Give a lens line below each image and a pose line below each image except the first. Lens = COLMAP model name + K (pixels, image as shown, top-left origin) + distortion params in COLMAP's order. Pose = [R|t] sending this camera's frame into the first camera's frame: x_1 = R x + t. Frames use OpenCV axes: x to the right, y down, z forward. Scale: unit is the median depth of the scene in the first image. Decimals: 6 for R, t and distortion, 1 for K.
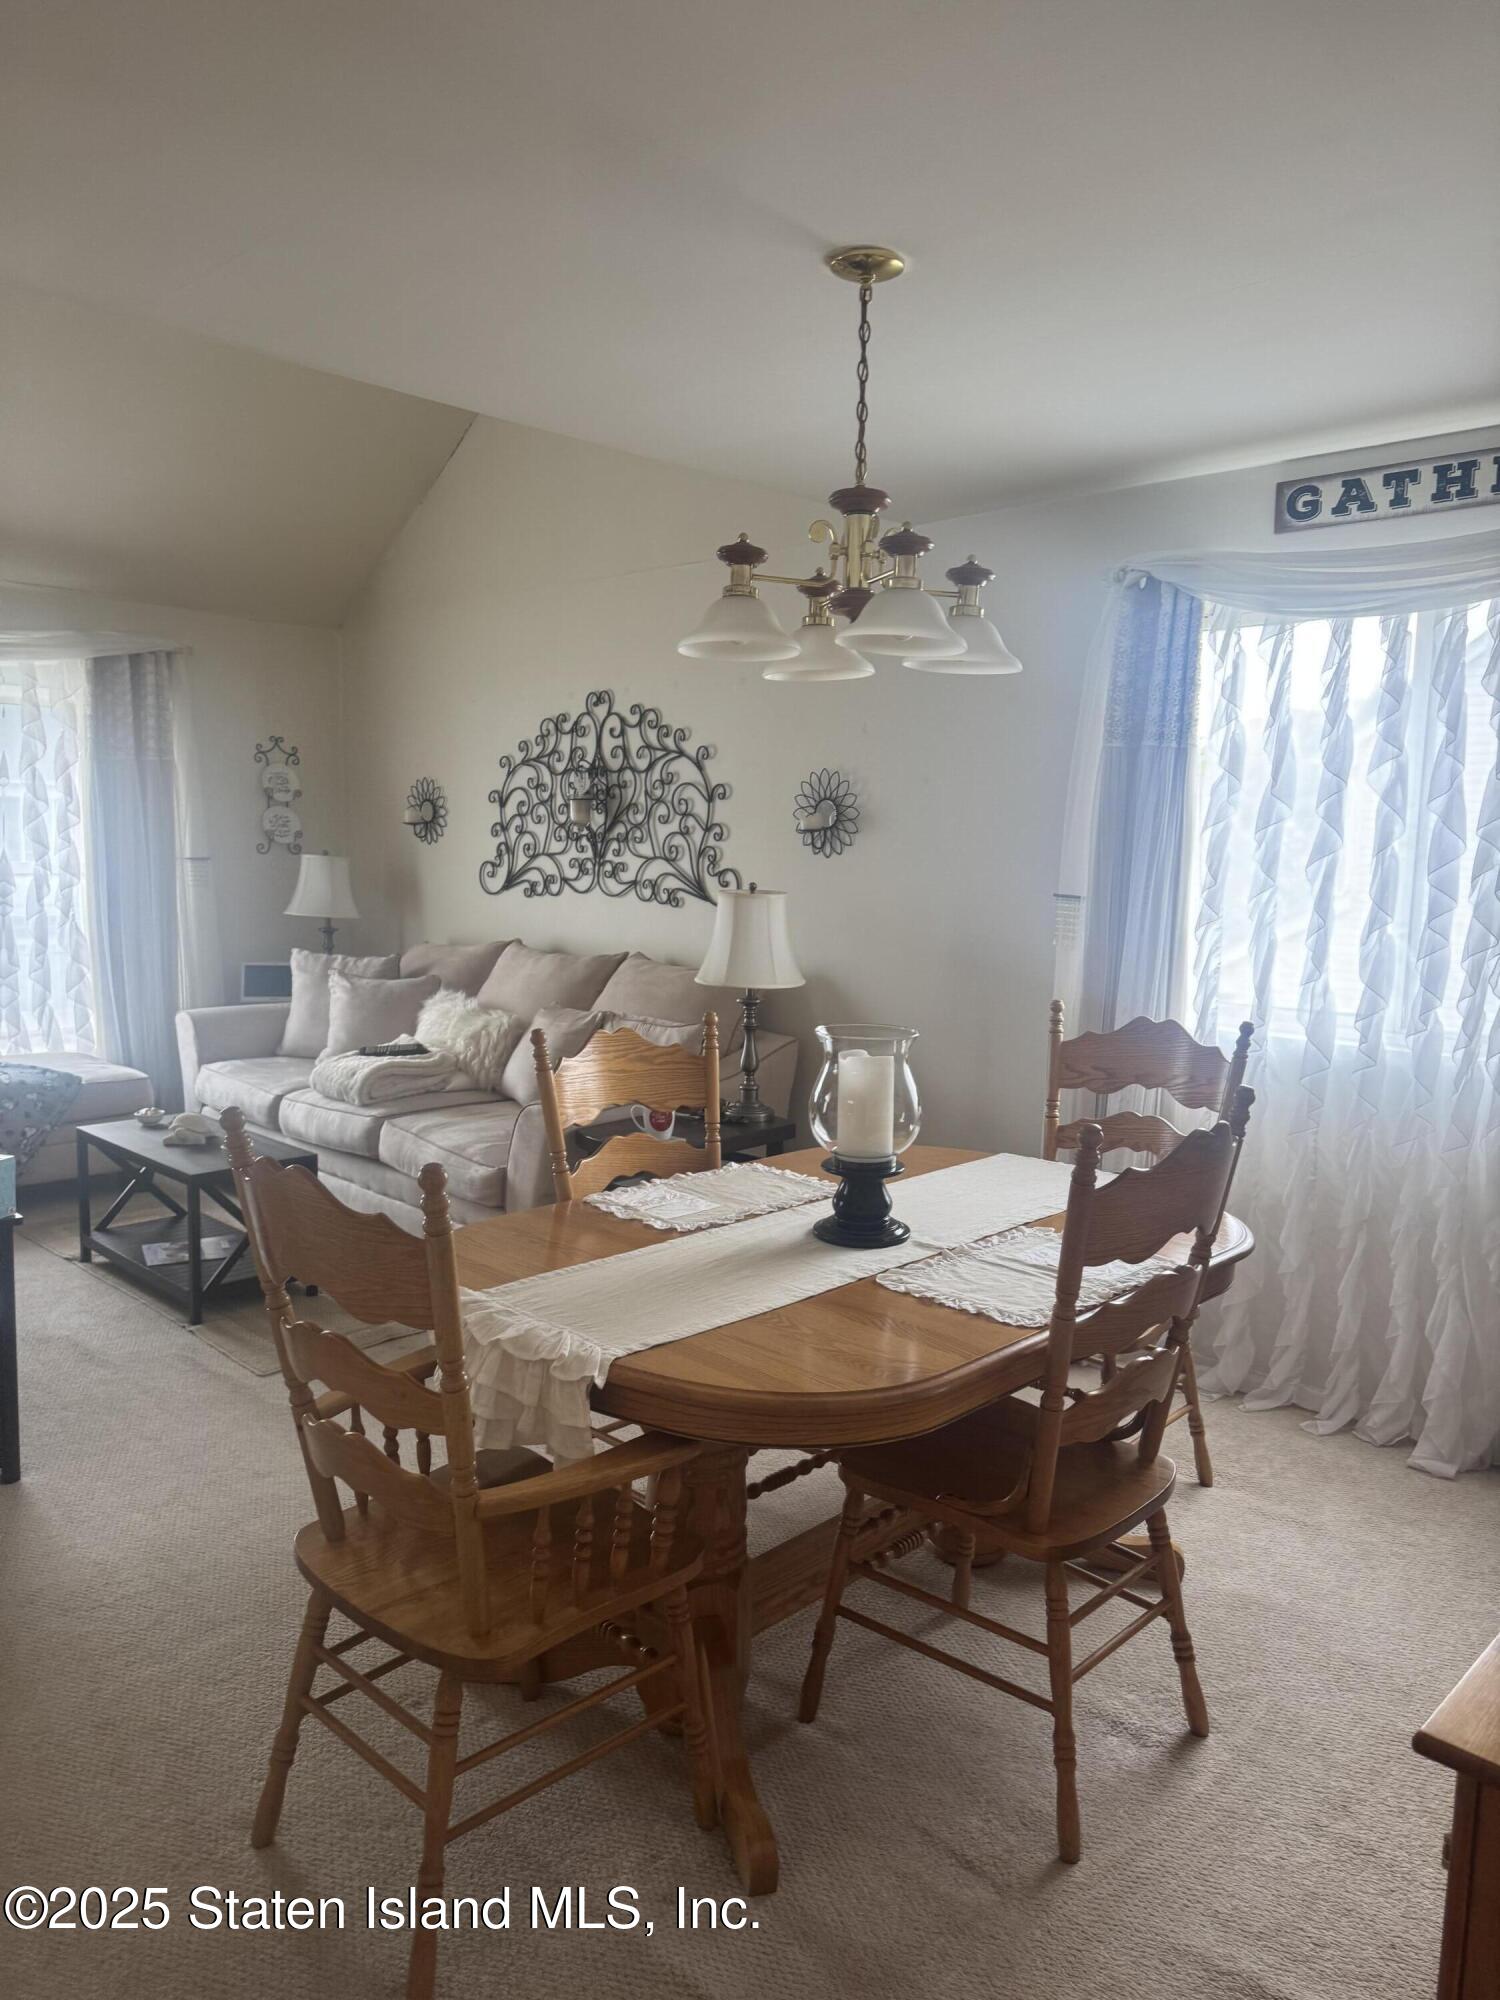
lens RADIAL K [[1424.0, 0, 750.0], [0, 1424.0, 1000.0], [0, 0, 1]] dist [0.105115, -0.122841]
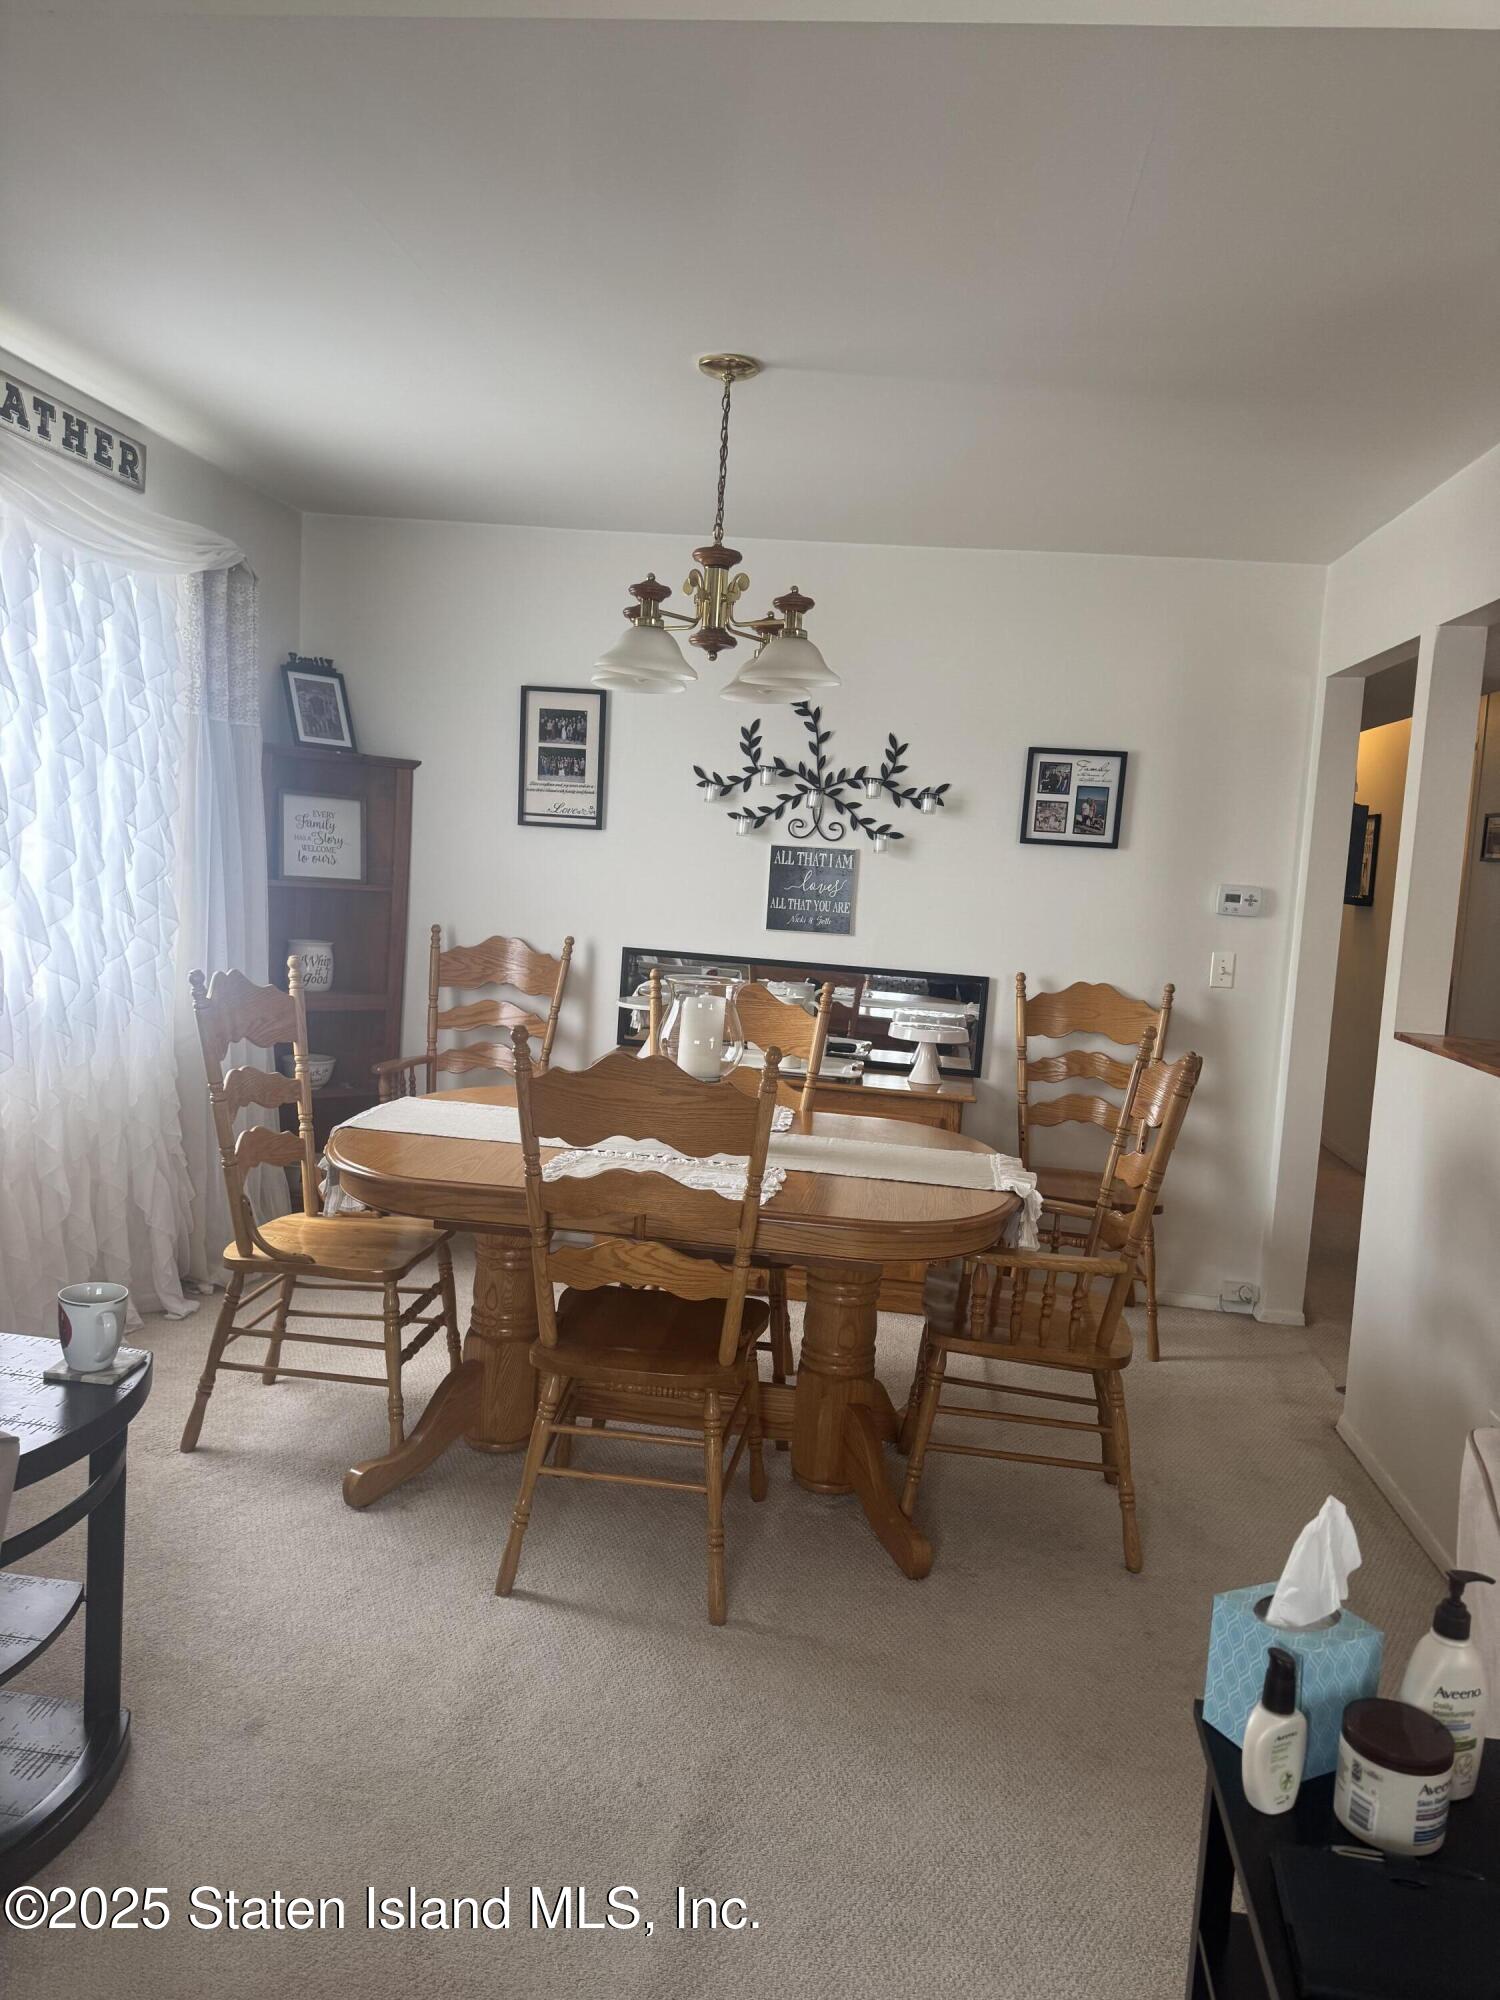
lens RADIAL K [[1392.9, 0, 762.8], [0, 1392.9, 986.4], [0, 0, 1]] dist [0.150914, -0.196389]
pose [[-0.601902, -0.145158, 0.785266, -0.427602], [0.005628, 0.982545, 0.185939, -0.093979], [-0.798550, 0.116337, -0.590579, 0.776254]]
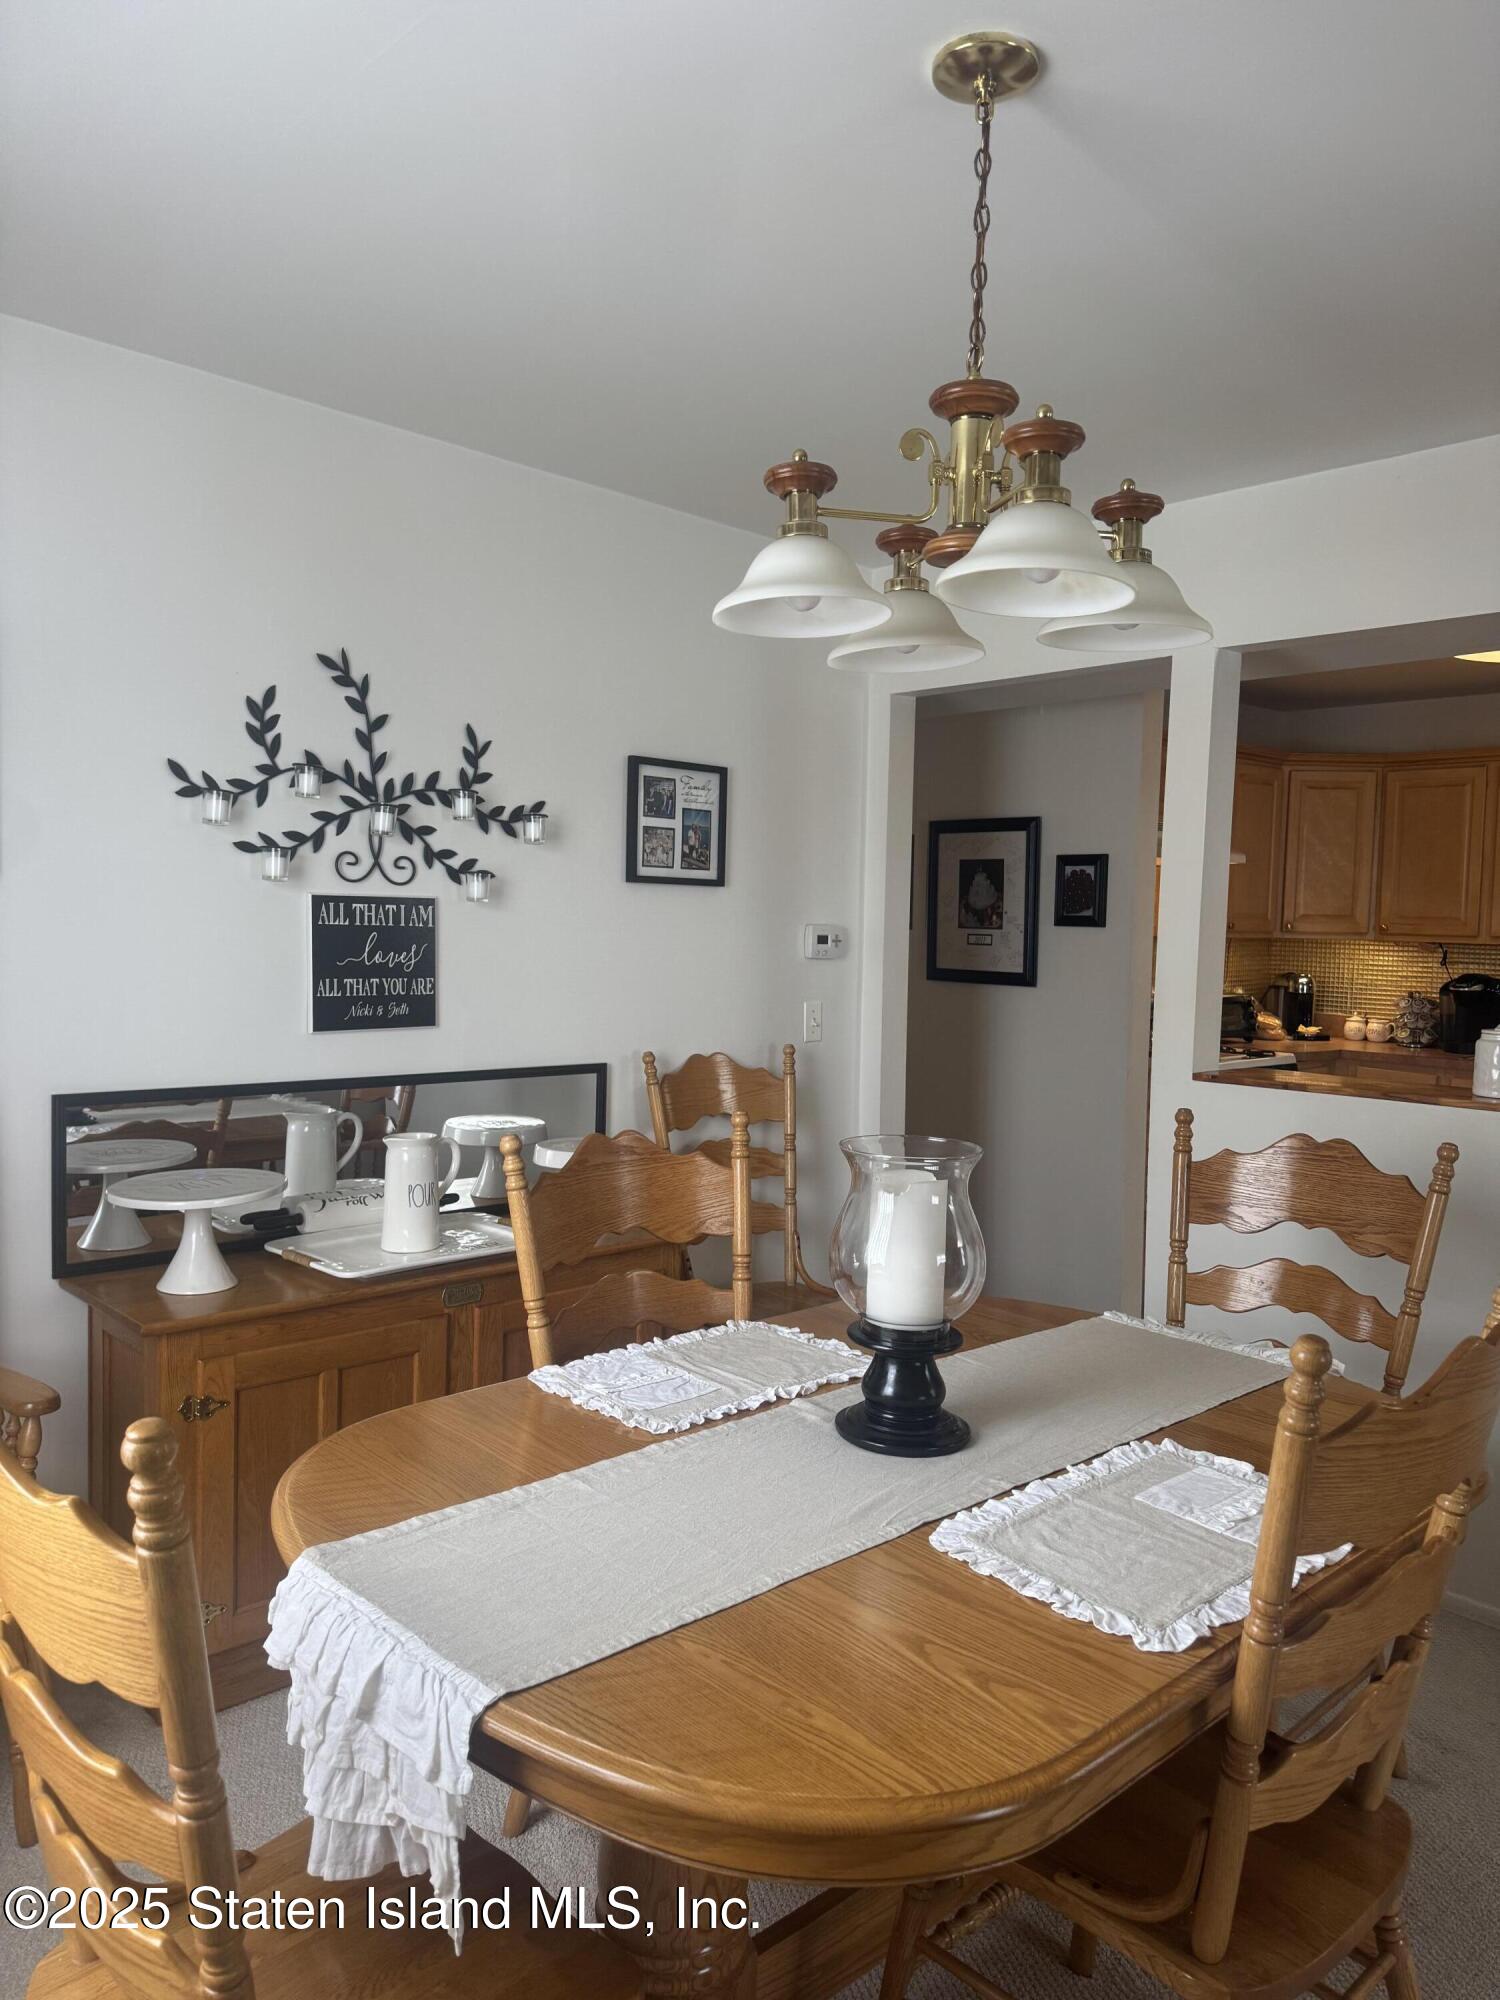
lens RADIAL K [[1406.6, 0, 780.9], [0, 1406.6, 1004.6], [0, 0, 1]] dist [0.163962, -0.288064]
pose [[-0.997621, -0.056224, 0.039900, 0.054772], [-0.048580, 0.983929, 0.171826, -0.079816], [-0.048920, 0.169479, -0.984319, 0.781166]]
